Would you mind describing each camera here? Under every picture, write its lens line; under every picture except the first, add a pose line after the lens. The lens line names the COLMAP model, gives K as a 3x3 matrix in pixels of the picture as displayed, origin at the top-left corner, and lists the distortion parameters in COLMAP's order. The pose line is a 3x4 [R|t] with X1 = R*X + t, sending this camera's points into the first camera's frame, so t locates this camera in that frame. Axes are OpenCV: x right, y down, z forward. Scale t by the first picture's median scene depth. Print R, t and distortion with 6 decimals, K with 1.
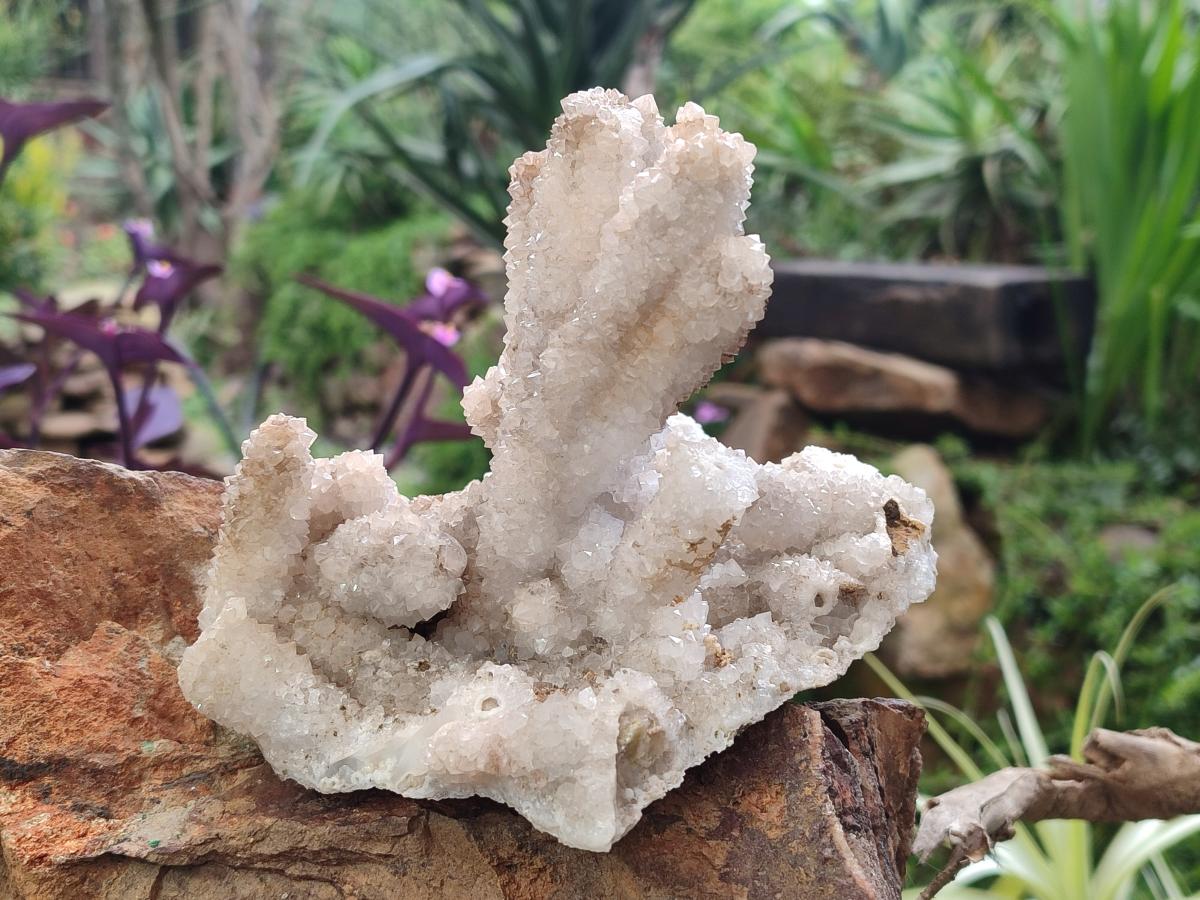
lens RADIAL K [[1833.1, 0, 600.0], [0, 1833.1, 452.9], [0, 0, 1]] dist [-0.029457, 0.000000]
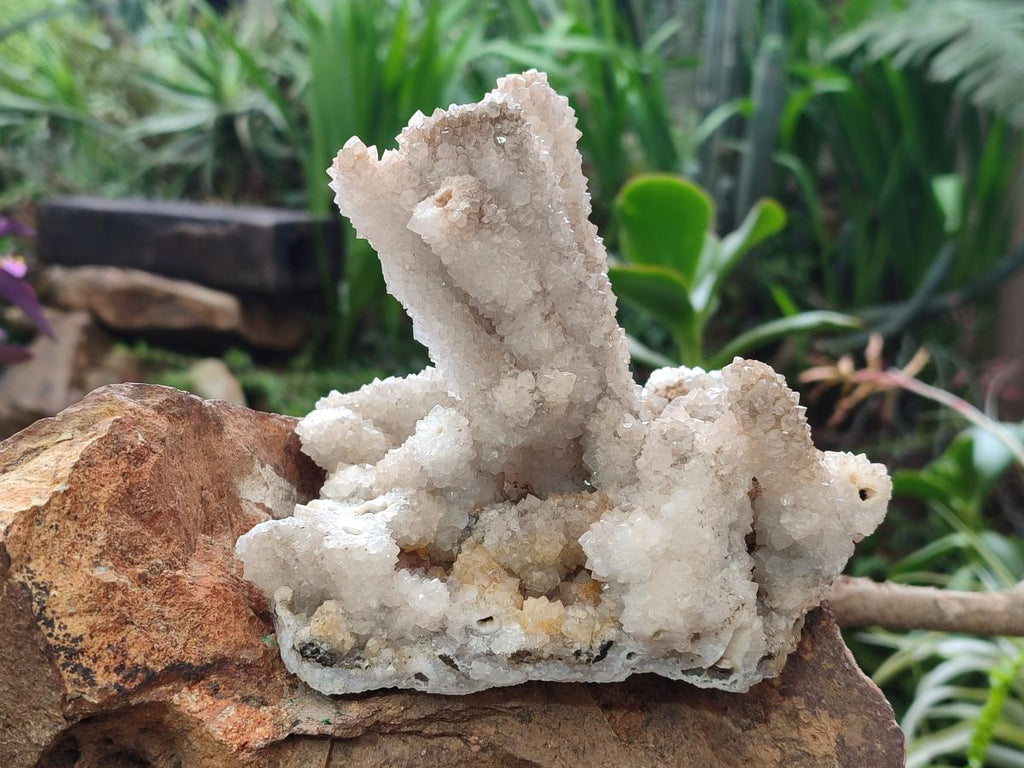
lens RADIAL K [[1564.2, 0, 512.2], [0, 1564.2, 381.1], [0, 0, 1]] dist [-0.029457, 0.000000]
pose [[0.890622, -0.019216, 0.454338, -0.516379], [0.013237, 0.999779, 0.016337, -0.014763], [-0.454552, -0.008536, 0.890679, 0.057895]]
